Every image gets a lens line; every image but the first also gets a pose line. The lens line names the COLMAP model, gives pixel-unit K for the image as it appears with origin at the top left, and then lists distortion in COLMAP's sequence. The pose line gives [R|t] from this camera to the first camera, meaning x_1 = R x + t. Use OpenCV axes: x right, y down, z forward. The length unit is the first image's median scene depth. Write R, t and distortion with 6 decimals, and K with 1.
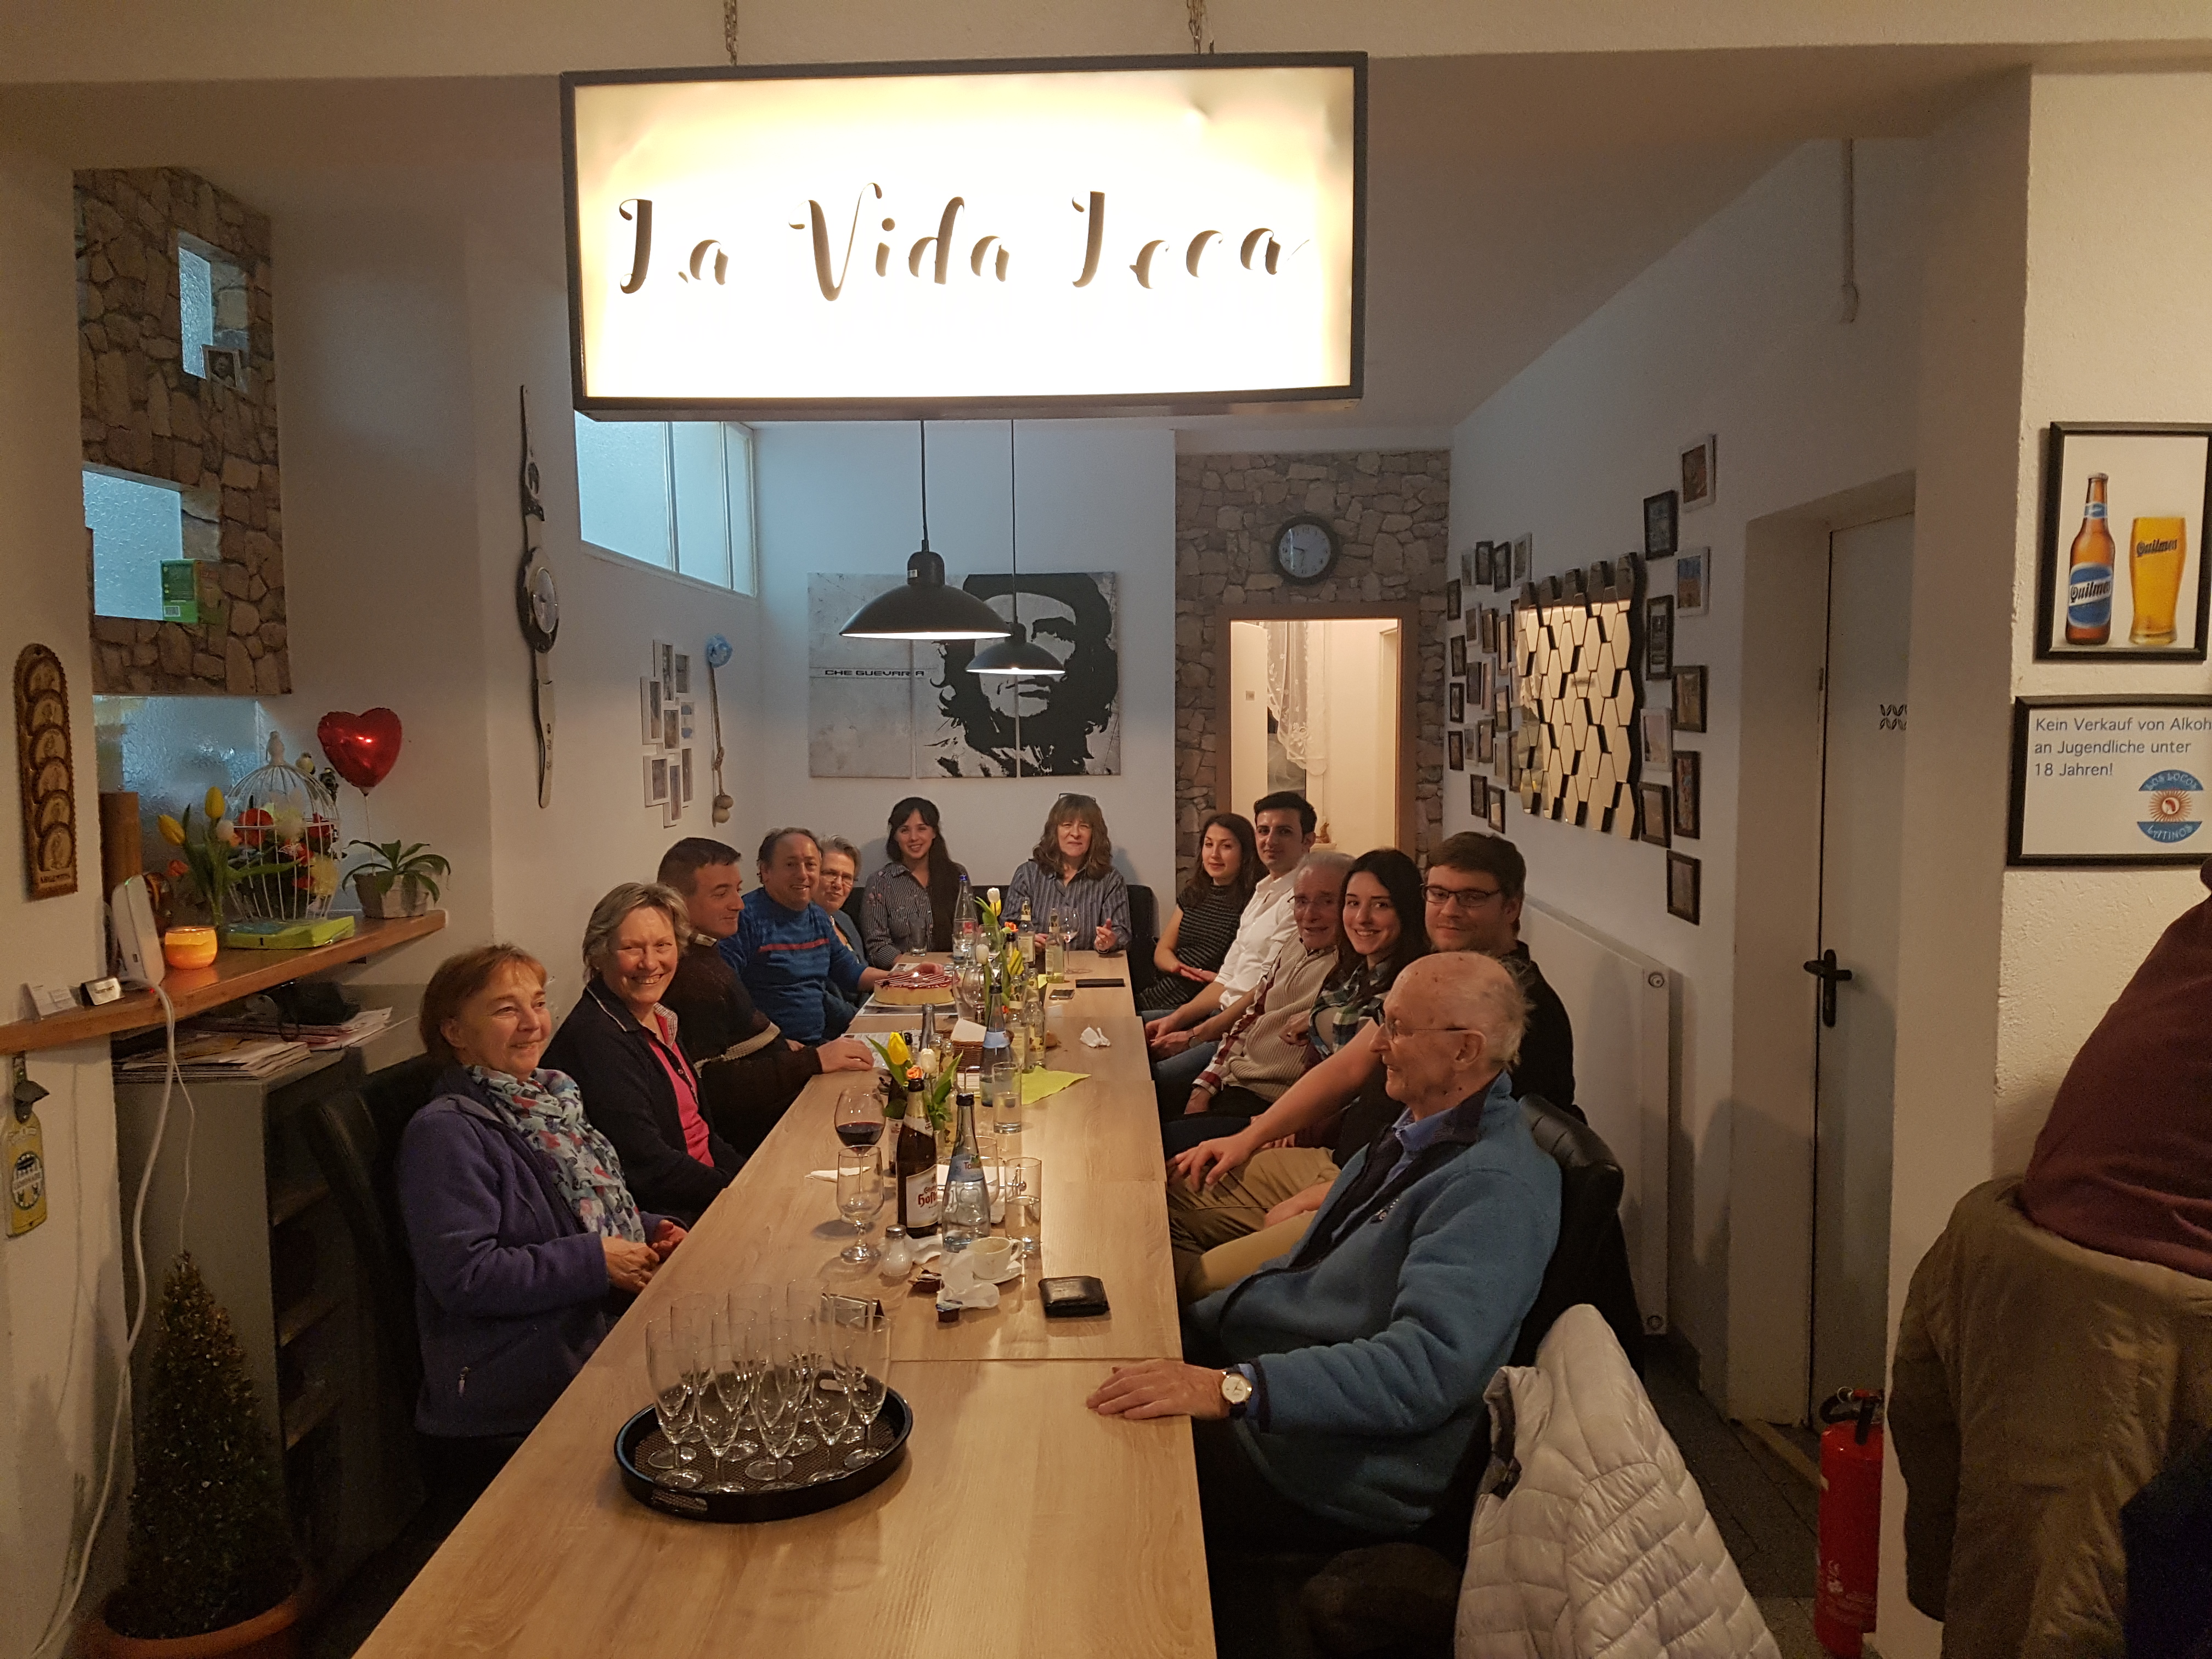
lens RADIAL K [[1696.4, 0, 1106.0], [0, 1696.4, 829.5], [0, 0, 1]] dist [0.233678, -0.387286]
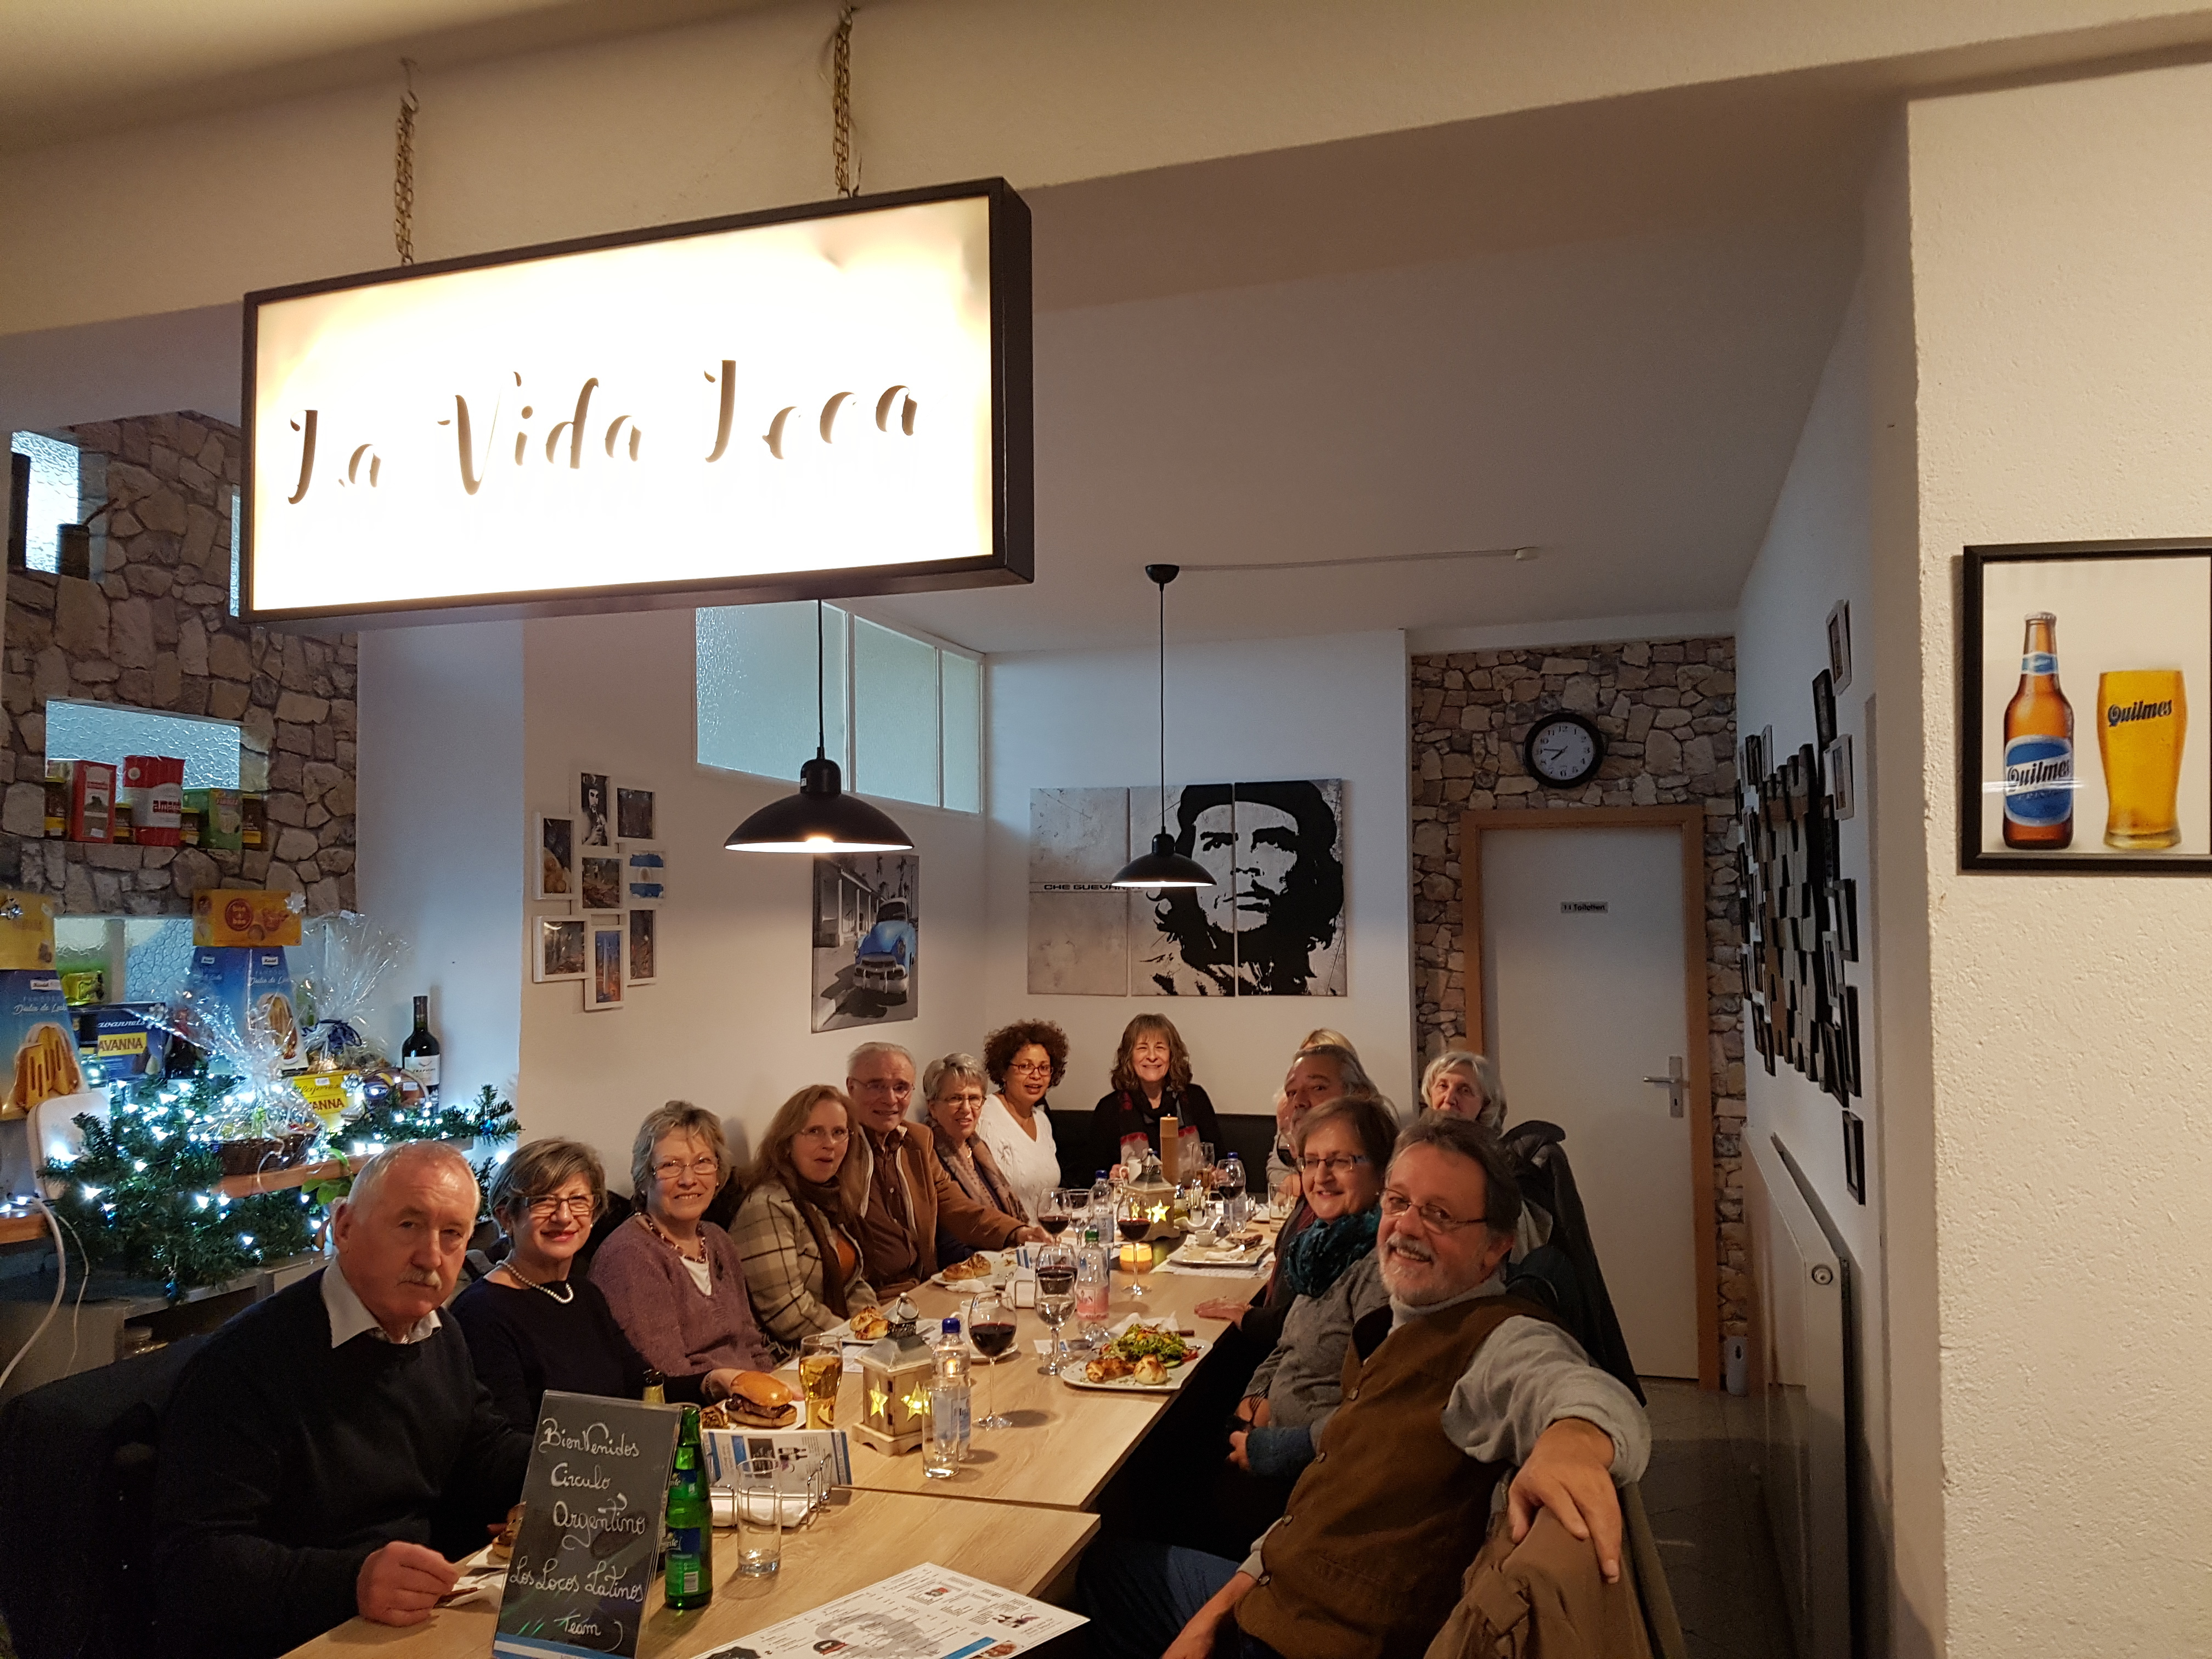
lens RADIAL K [[1683.7, 0, 1106.0], [0, 1683.7, 829.5], [0, 0, 1]] dist [0.242754, -0.444725]
pose [[0.956563, -0.013746, -0.291202, 0.208789], [-0.022695, 0.992345, -0.121394, -0.009908], [0.290641, 0.122730, 0.948928, 0.113705]]
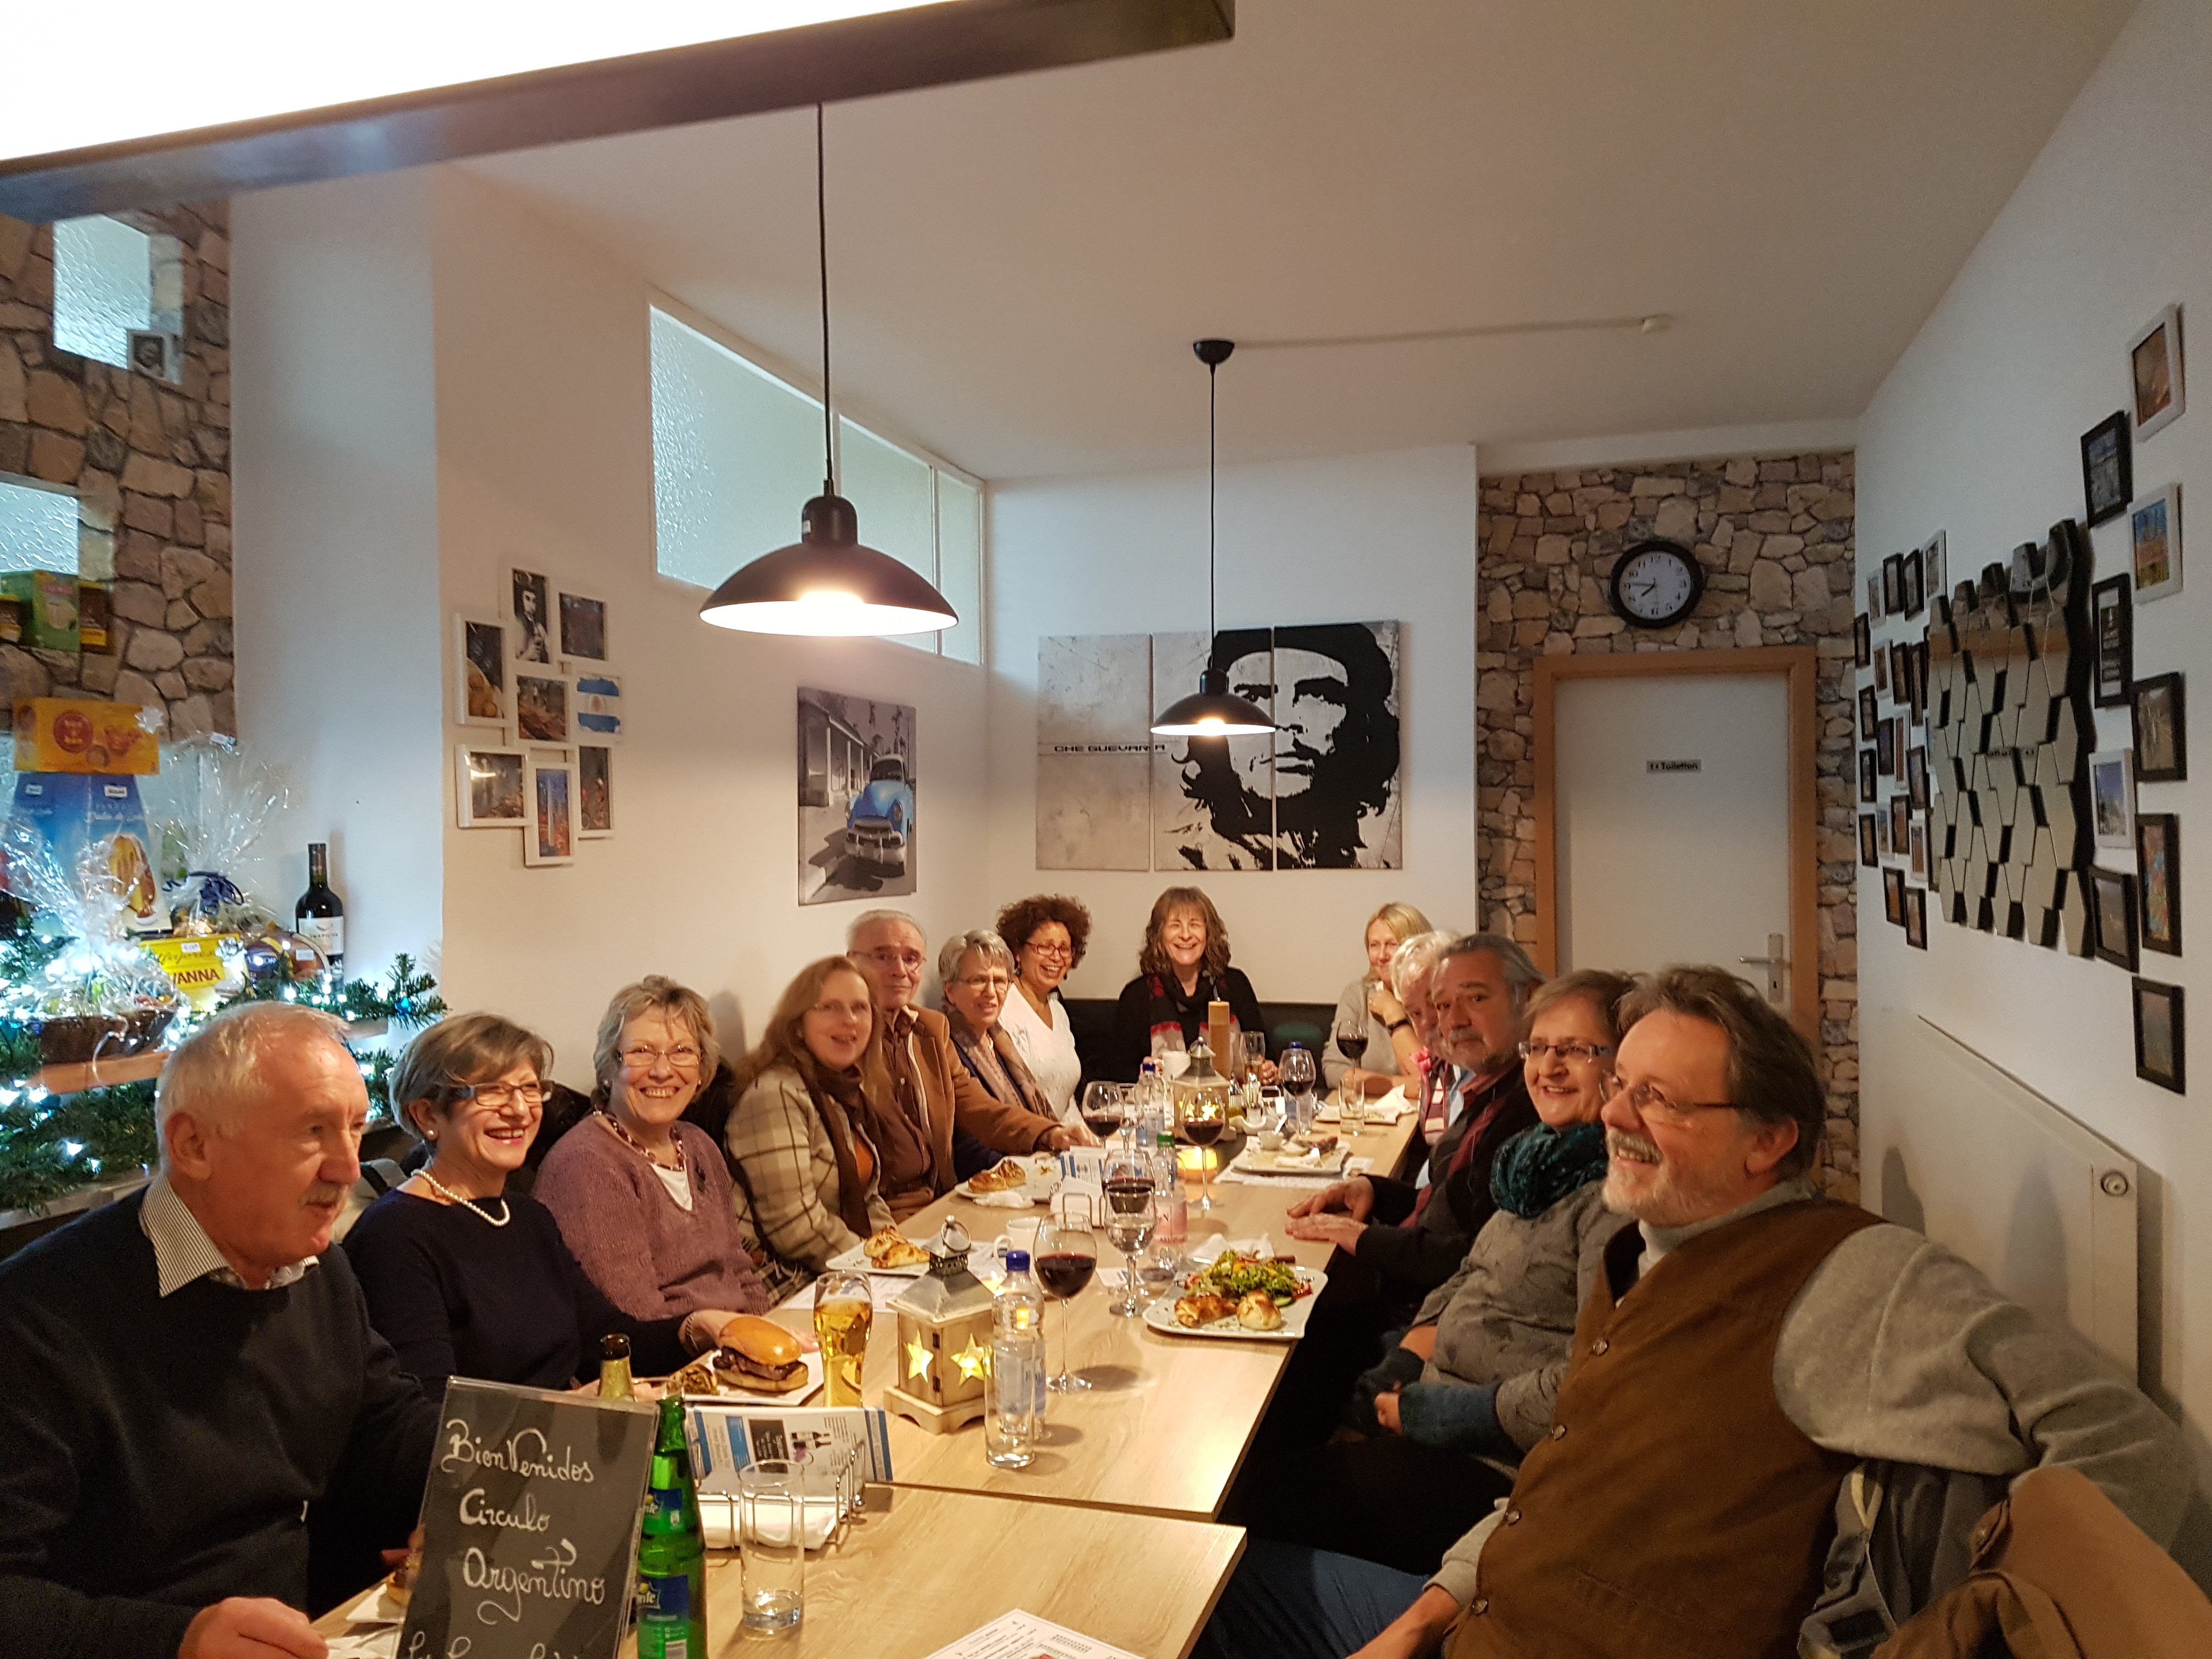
lens RADIAL K [[1673.9, 0, 1079.3], [0, 1673.9, 829.6], [0, 0, 1]] dist [0.221470, -0.381582]
pose [[0.958990, -0.000083, -0.283439, 0.121396], [-0.019601, 0.997587, -0.066607, 0.007917], [0.282761, 0.069431, 0.956674, 0.261307]]
